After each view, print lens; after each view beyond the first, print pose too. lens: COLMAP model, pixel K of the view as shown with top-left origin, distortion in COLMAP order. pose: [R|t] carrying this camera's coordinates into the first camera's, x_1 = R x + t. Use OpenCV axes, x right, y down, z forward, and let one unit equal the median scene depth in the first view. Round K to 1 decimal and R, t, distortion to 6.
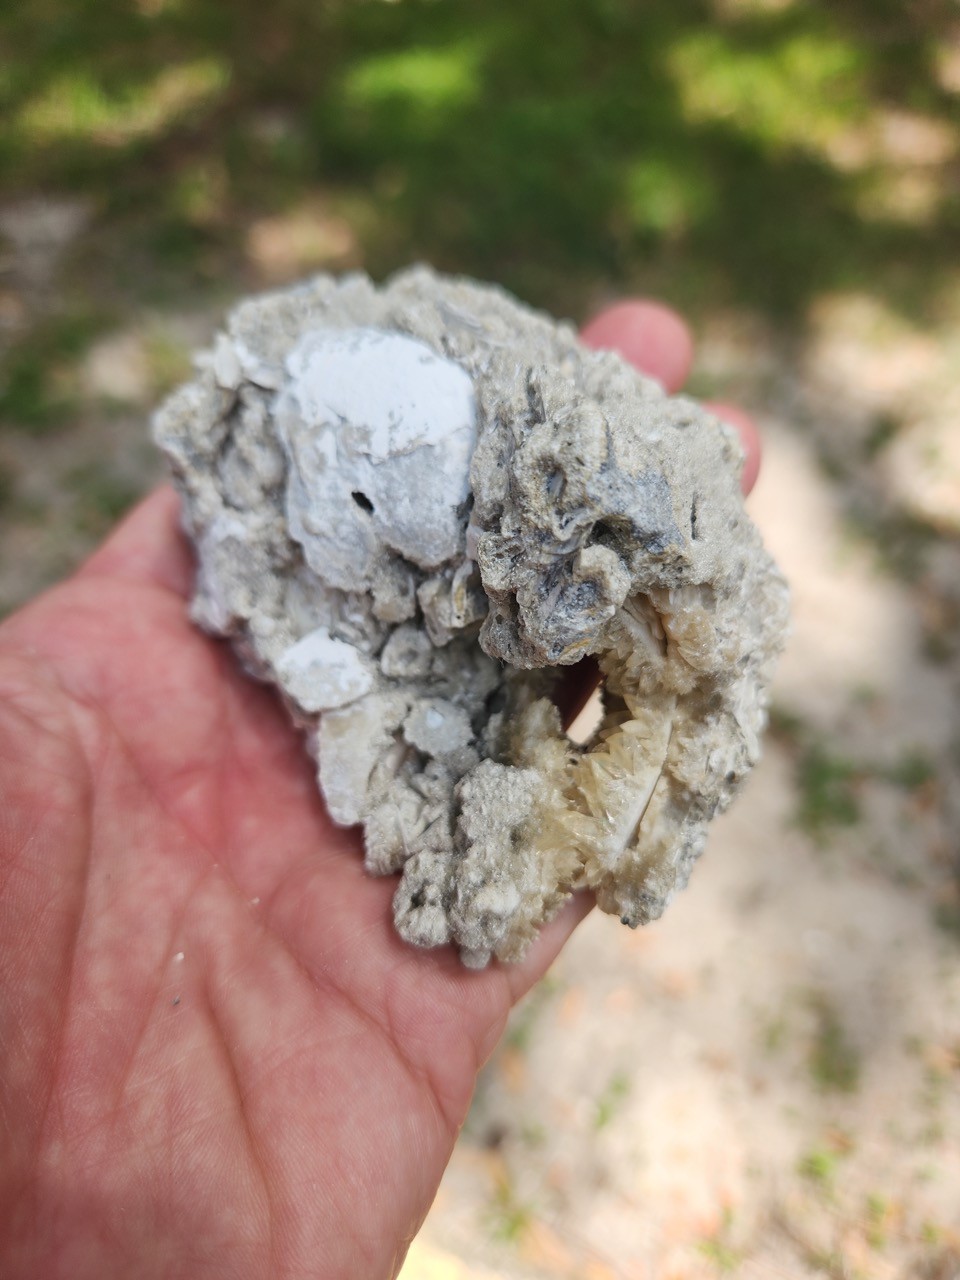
lens RADIAL K [[993.5, 0, 485.8], [0, 993.5, 639.6], [0, 0, 1]] dist [-0.050731, -0.005718]
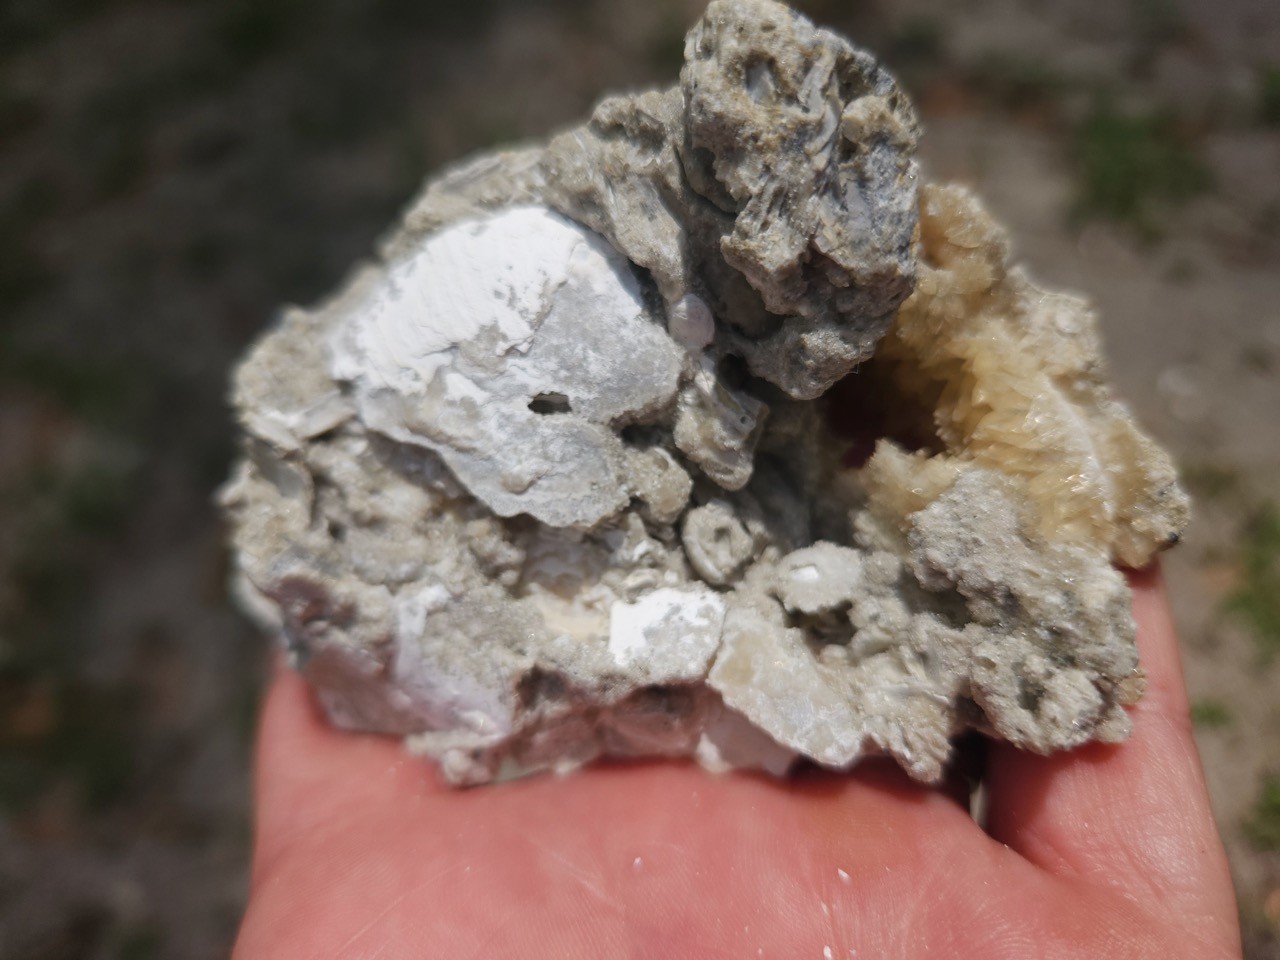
lens RADIAL K [[1008.6, 0, 618.3], [0, 1008.6, 479.8], [0, 0, 1]] dist [-0.074800, -0.011527]
pose [[0.660601, -0.662055, 0.353962, -0.399110], [0.747245, 0.625278, -0.225060, 0.109259], [-0.072322, 0.413172, 0.907777, 0.331262]]
